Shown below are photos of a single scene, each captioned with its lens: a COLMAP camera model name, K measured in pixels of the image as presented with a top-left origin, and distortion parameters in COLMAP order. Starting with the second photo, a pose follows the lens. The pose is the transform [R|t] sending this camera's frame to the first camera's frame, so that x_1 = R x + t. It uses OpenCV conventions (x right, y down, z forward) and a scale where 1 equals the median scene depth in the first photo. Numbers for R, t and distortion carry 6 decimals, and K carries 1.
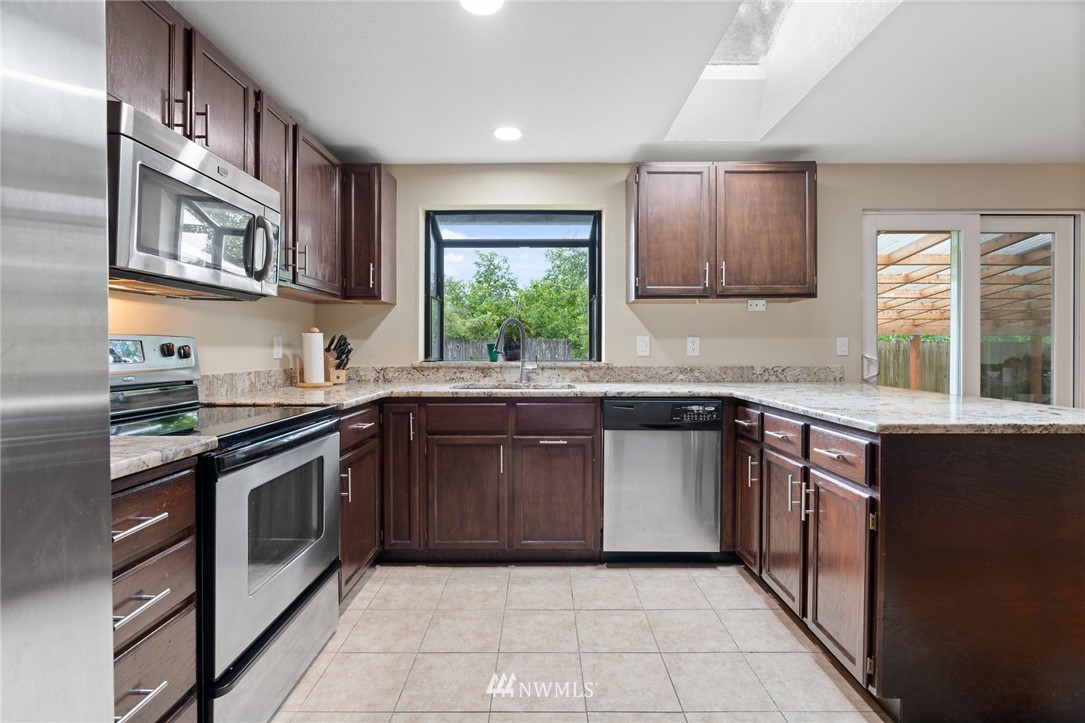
lens RADIAL K [[496.3, 0, 540.8], [0, 496.3, 355.4], [0, 0, 1]] dist [-0.001903, -0.000087]
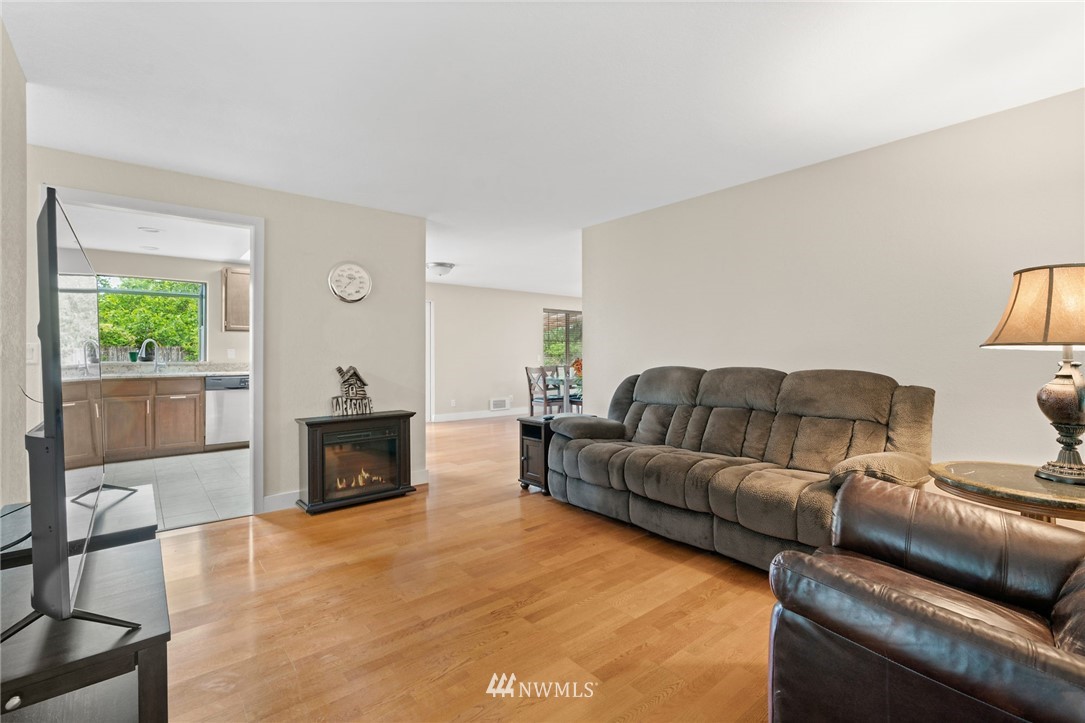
lens RADIAL K [[485.3, 0, 542.5], [0, 485.3, 361.5], [0, 0, 1]] dist [0.000104, 0.000133]
pose [[0.764158, -0.005476, 0.645006, -0.111695], [0.005239, 0.999984, 0.002283, 0.016626], [-0.645008, 0.001634, 0.764174, -1.485086]]
